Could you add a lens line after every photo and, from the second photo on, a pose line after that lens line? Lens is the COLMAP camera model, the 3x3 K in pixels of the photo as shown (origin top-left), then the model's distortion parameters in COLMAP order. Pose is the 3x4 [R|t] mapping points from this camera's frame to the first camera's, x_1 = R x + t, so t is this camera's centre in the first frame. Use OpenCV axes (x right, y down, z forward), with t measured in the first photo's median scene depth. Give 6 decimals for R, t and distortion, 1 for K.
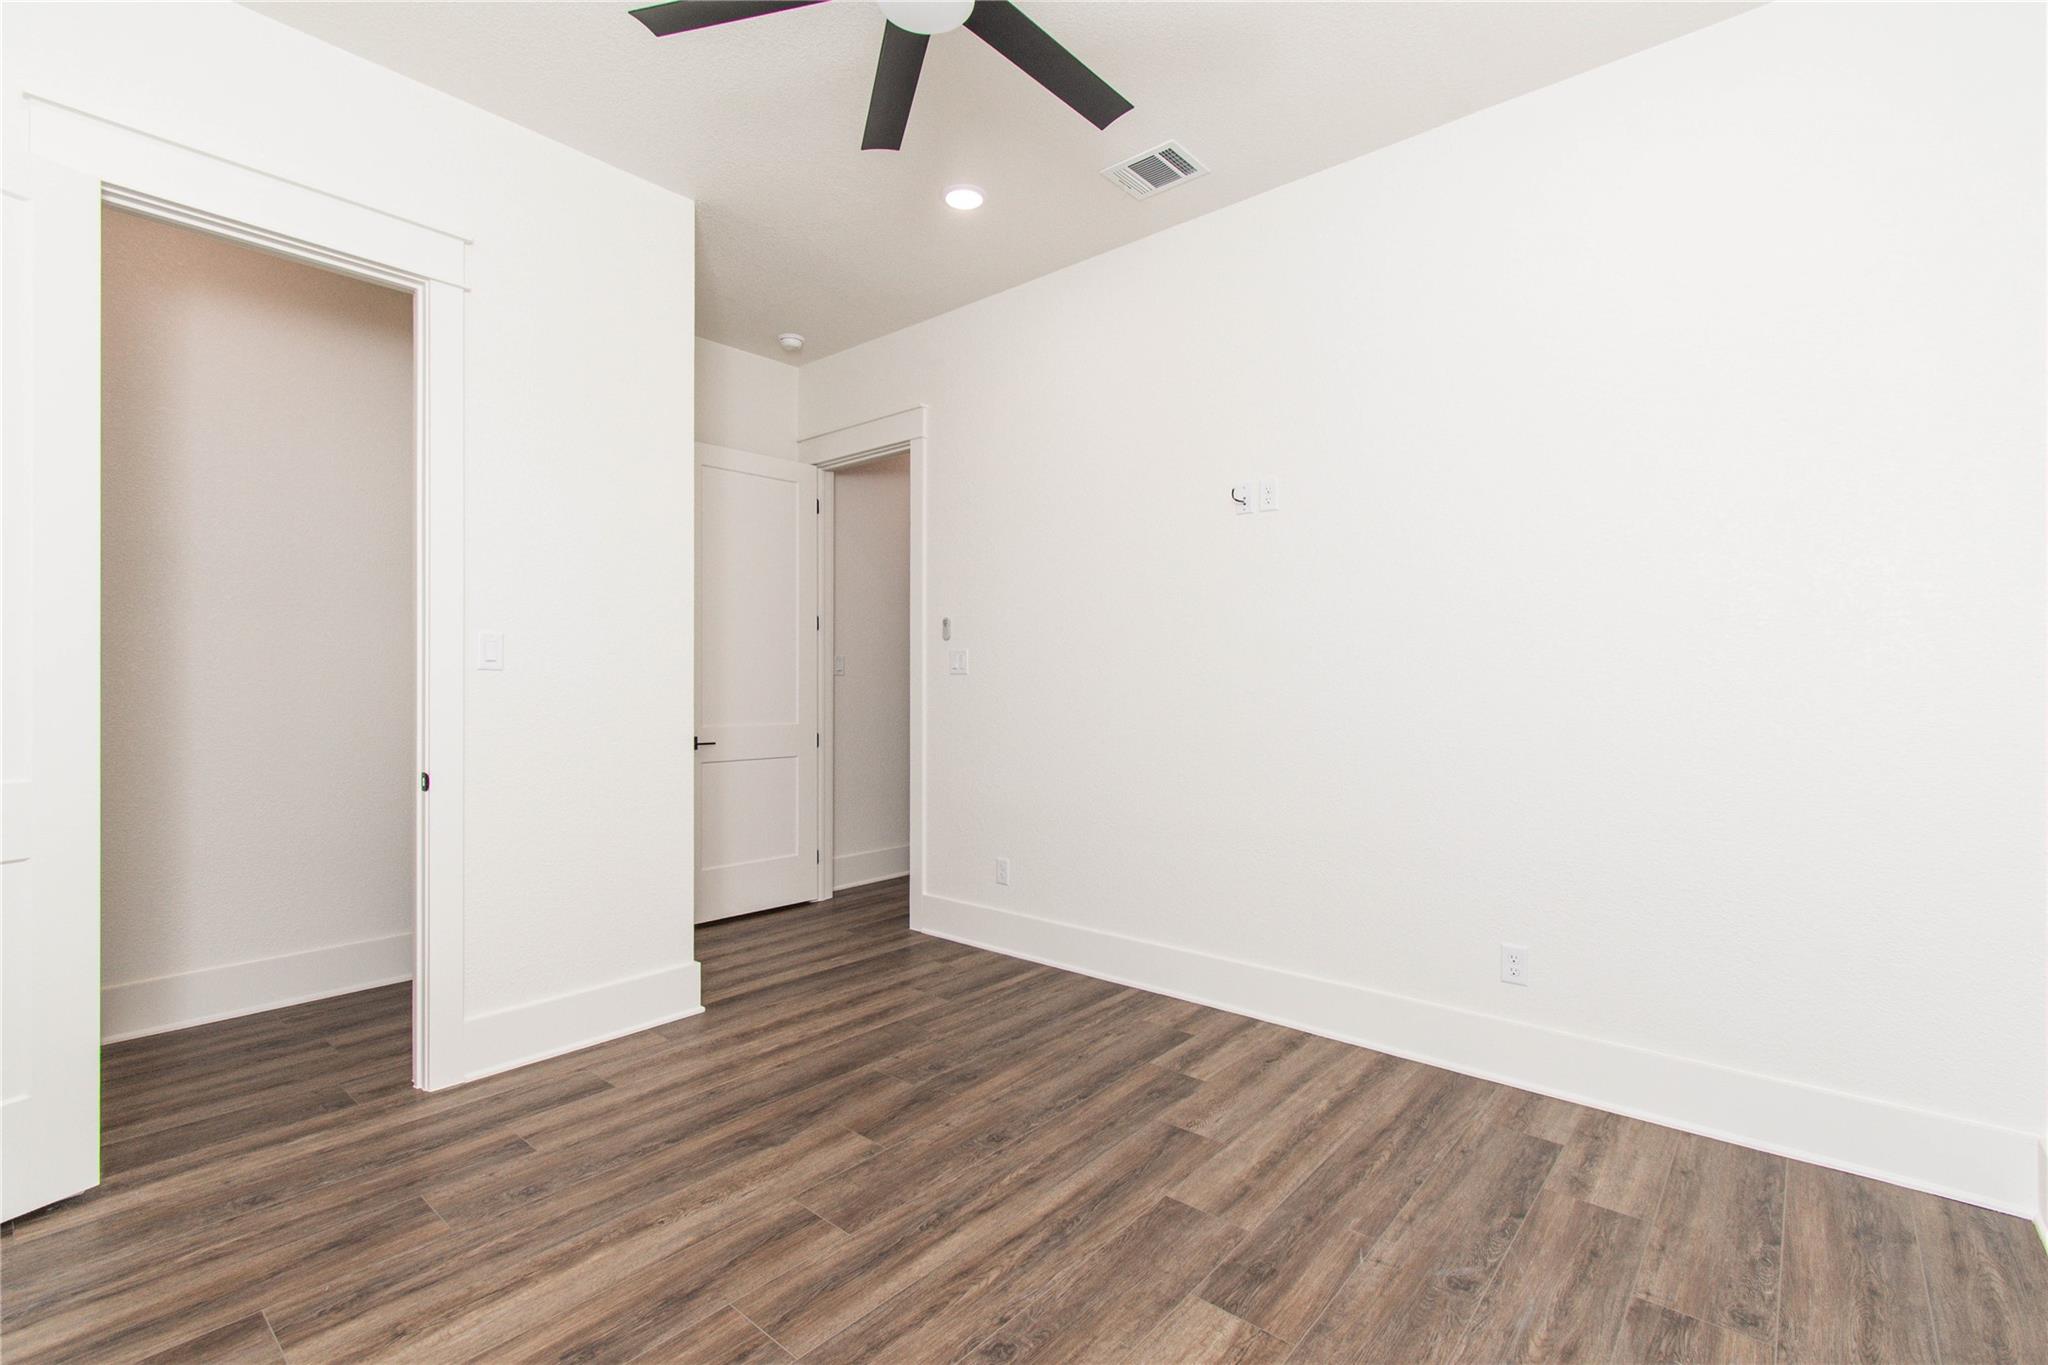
lens RADIAL K [[912.0, 0, 1019.4], [0, 912.0, 680.5], [0, 0, 1]] dist [0.001581, -0.002127]
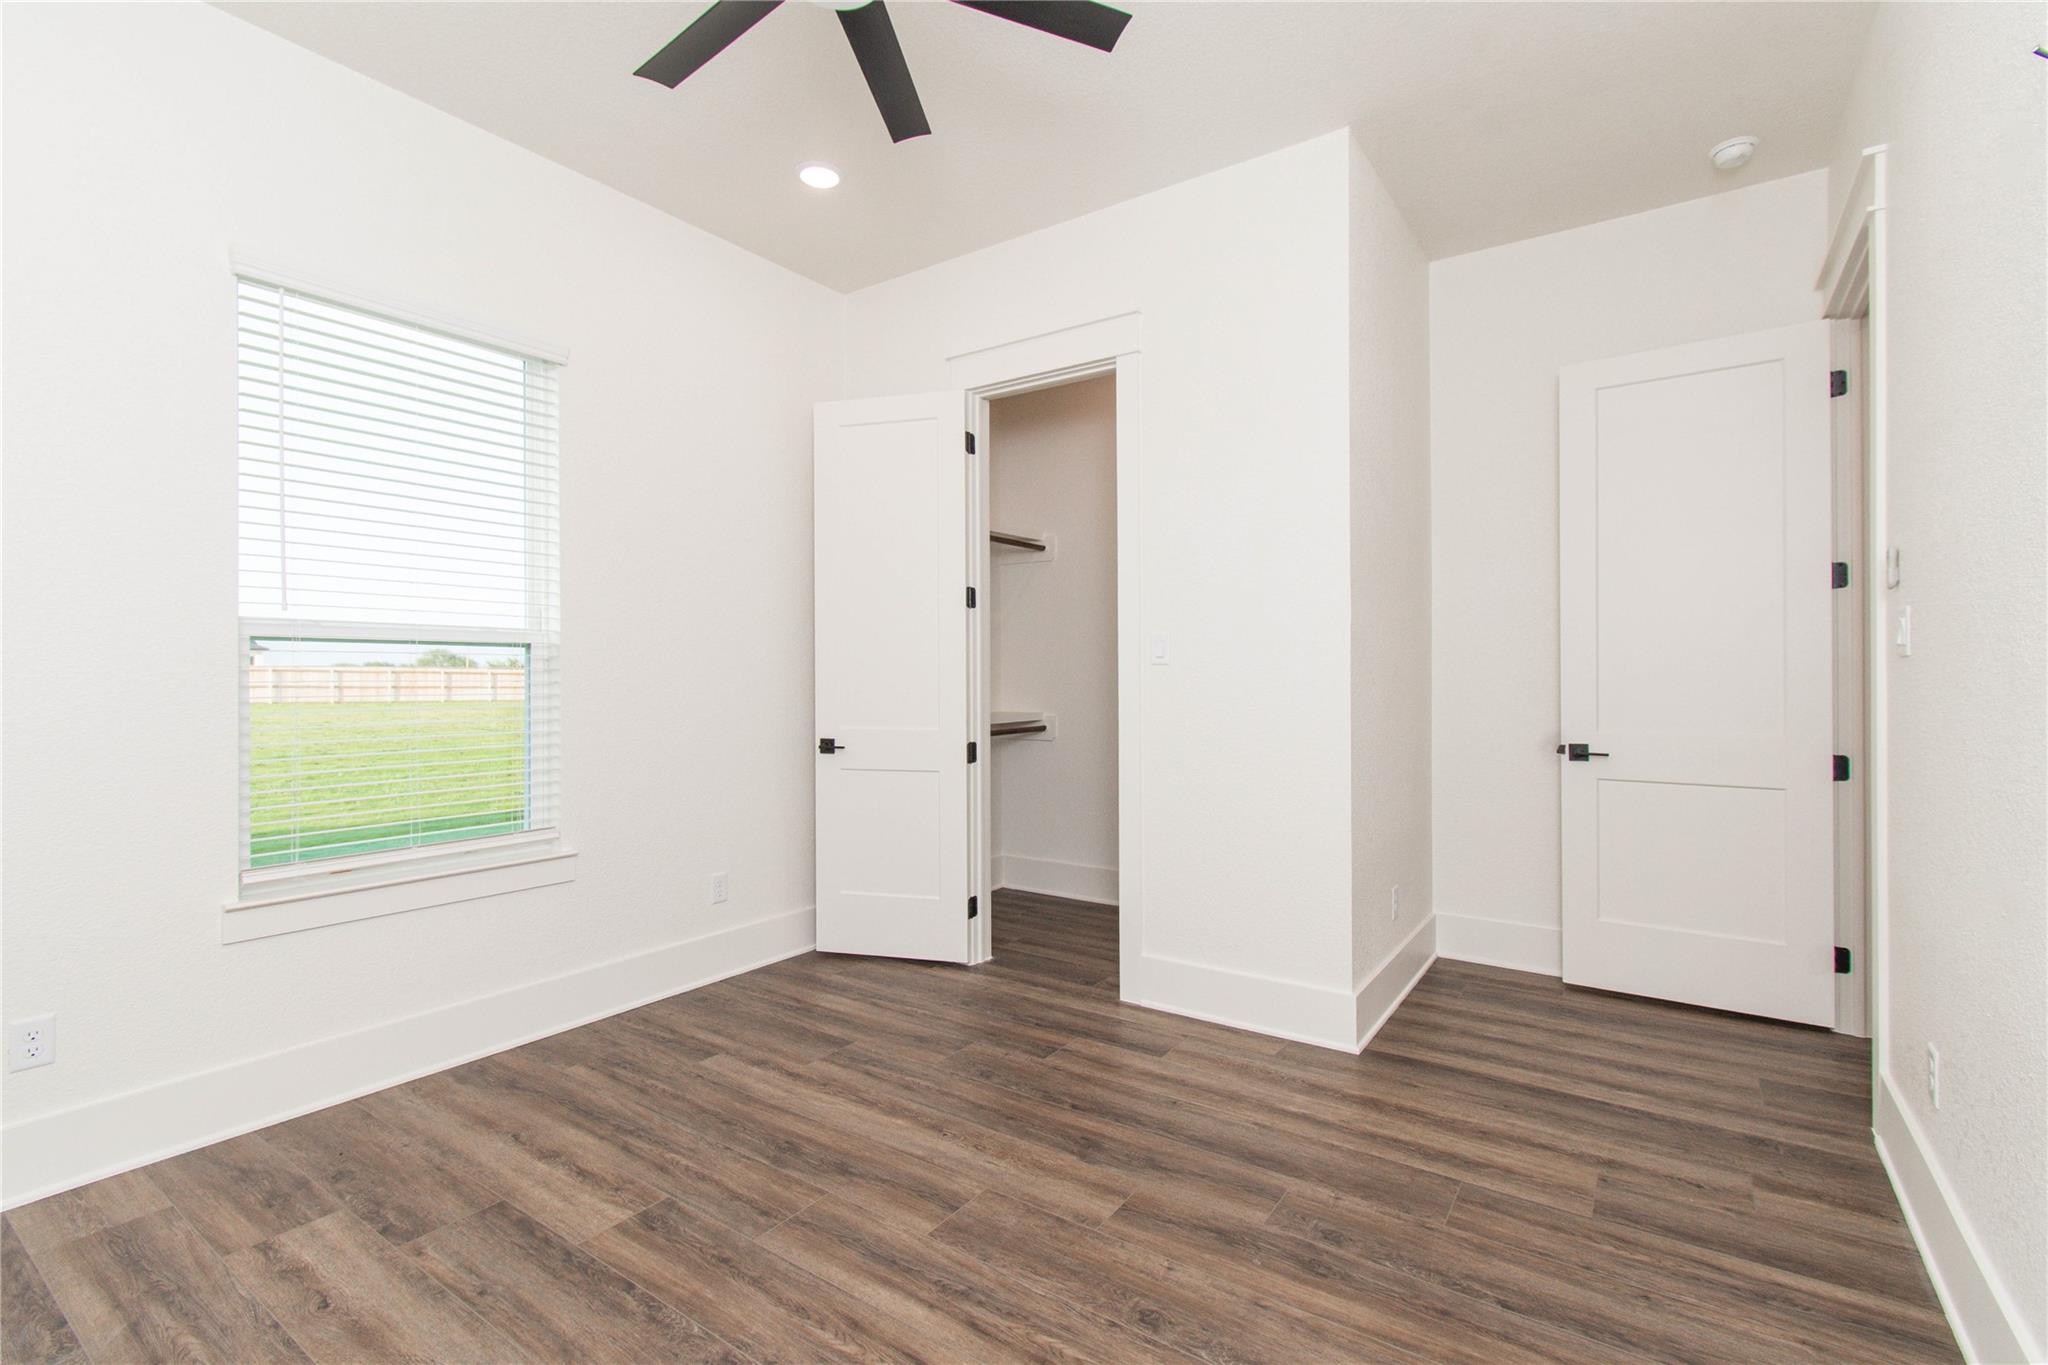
lens RADIAL K [[912.0, 0, 1043.0], [0, 912.0, 681.0], [0, 0, 1]] dist [0.001581, -0.002127]
pose [[0.112129, 0.001821, -0.993692, 0.691824], [0.007608, 0.999967, 0.002691, 0.004368], [0.993665, -0.007862, 0.112111, 0.871079]]
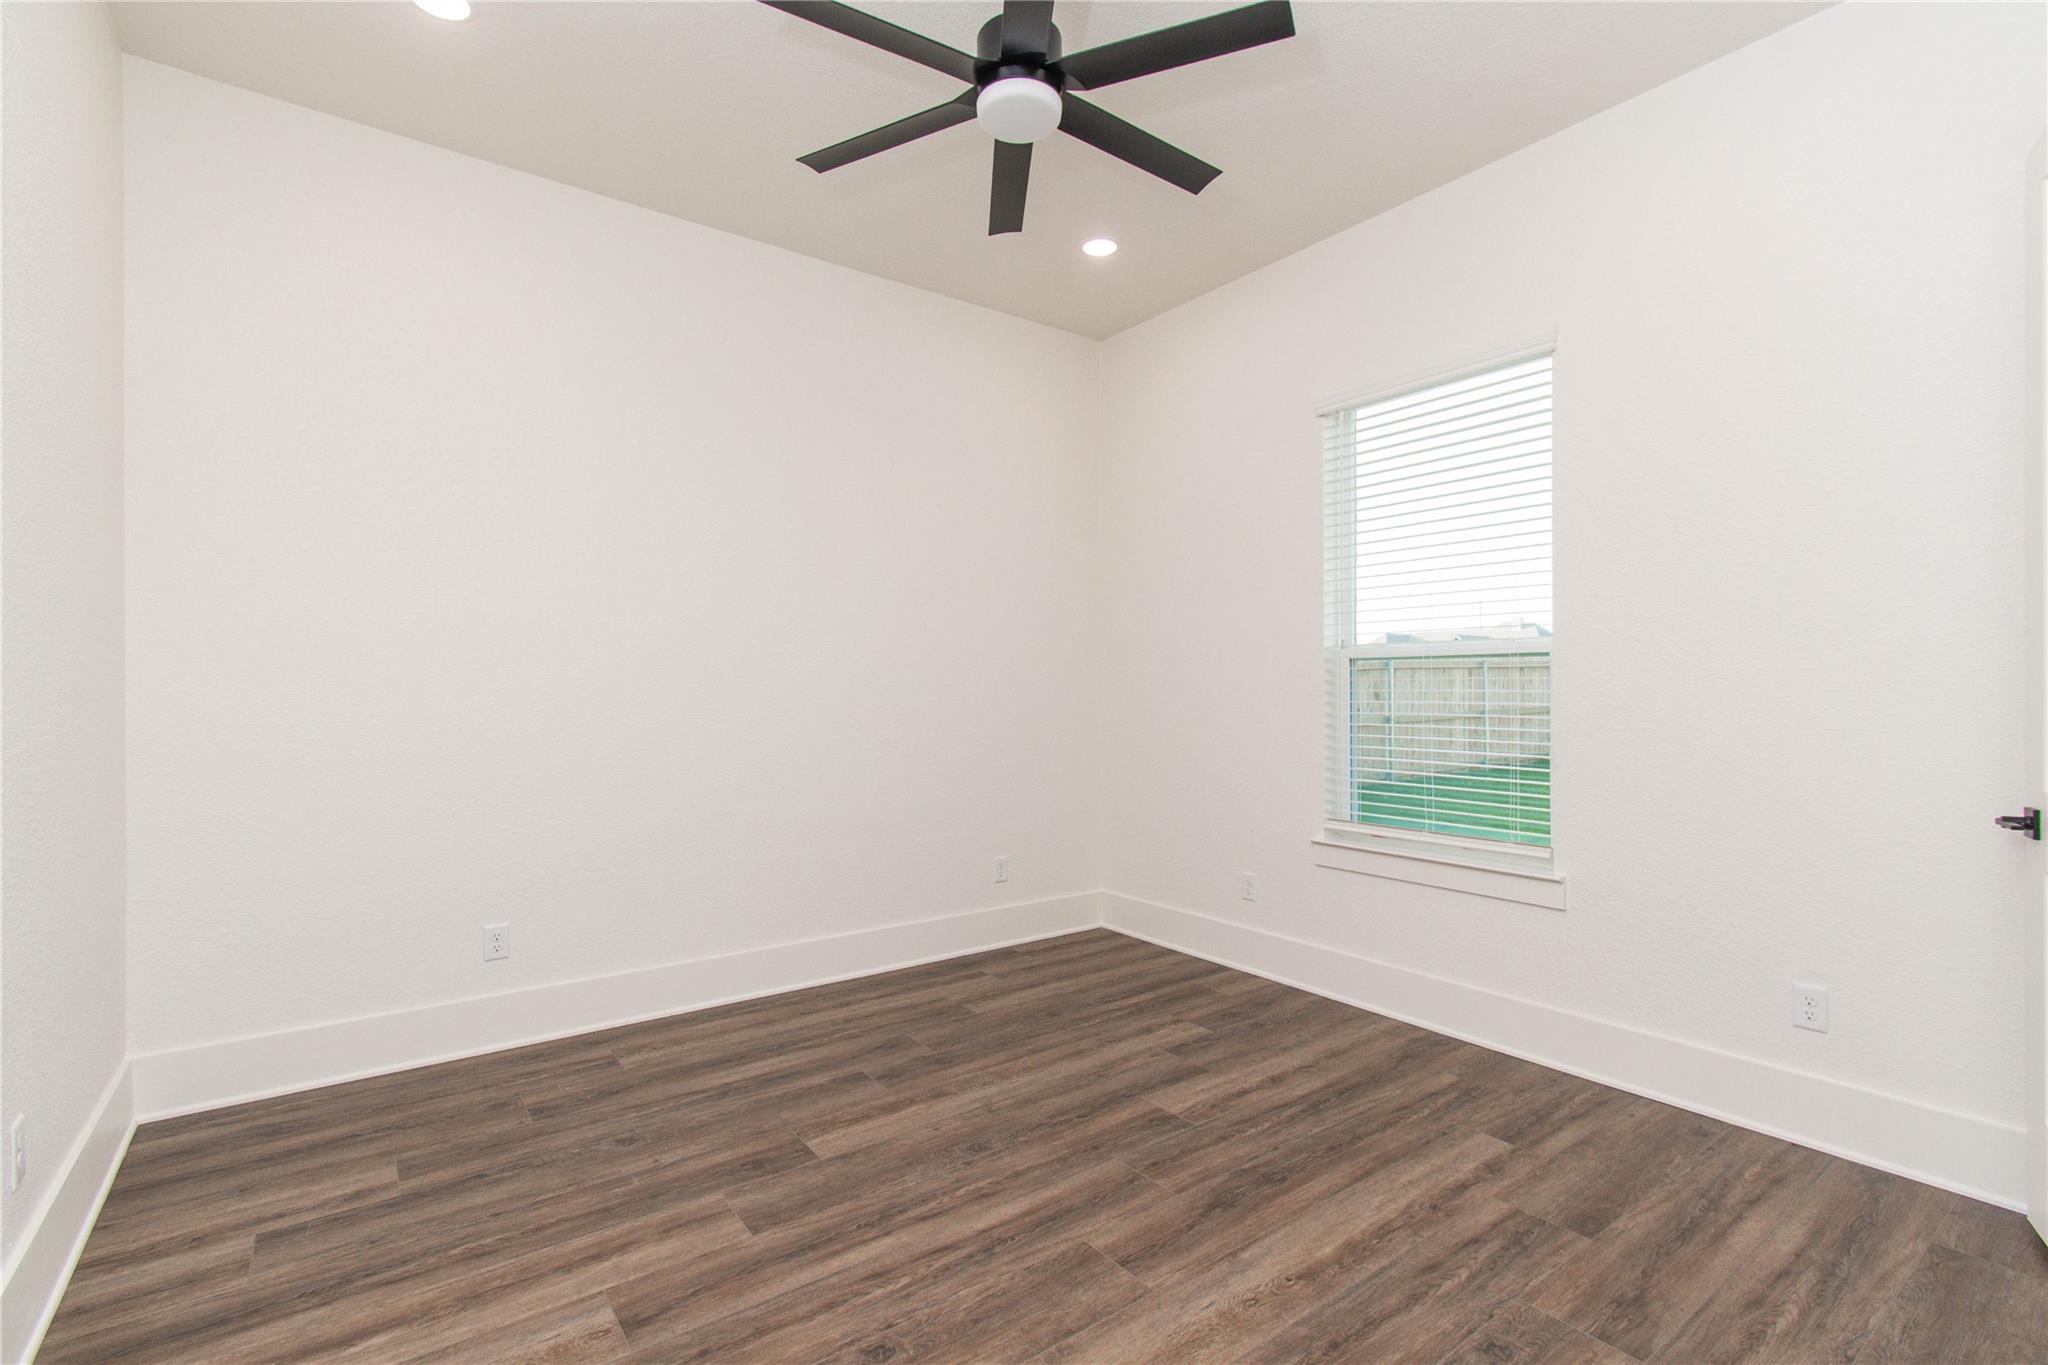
lens RADIAL K [[912.0, 0, 1015.3], [0, 912.0, 691.9], [0, 0, 1]] dist [0.001581, -0.002127]
pose [[-0.974898, -0.000714, 0.222649, -0.286152], [-0.001052, 0.999998, -0.001401, 0.005219], [-0.222648, -0.001601, -0.974898, 1.704013]]
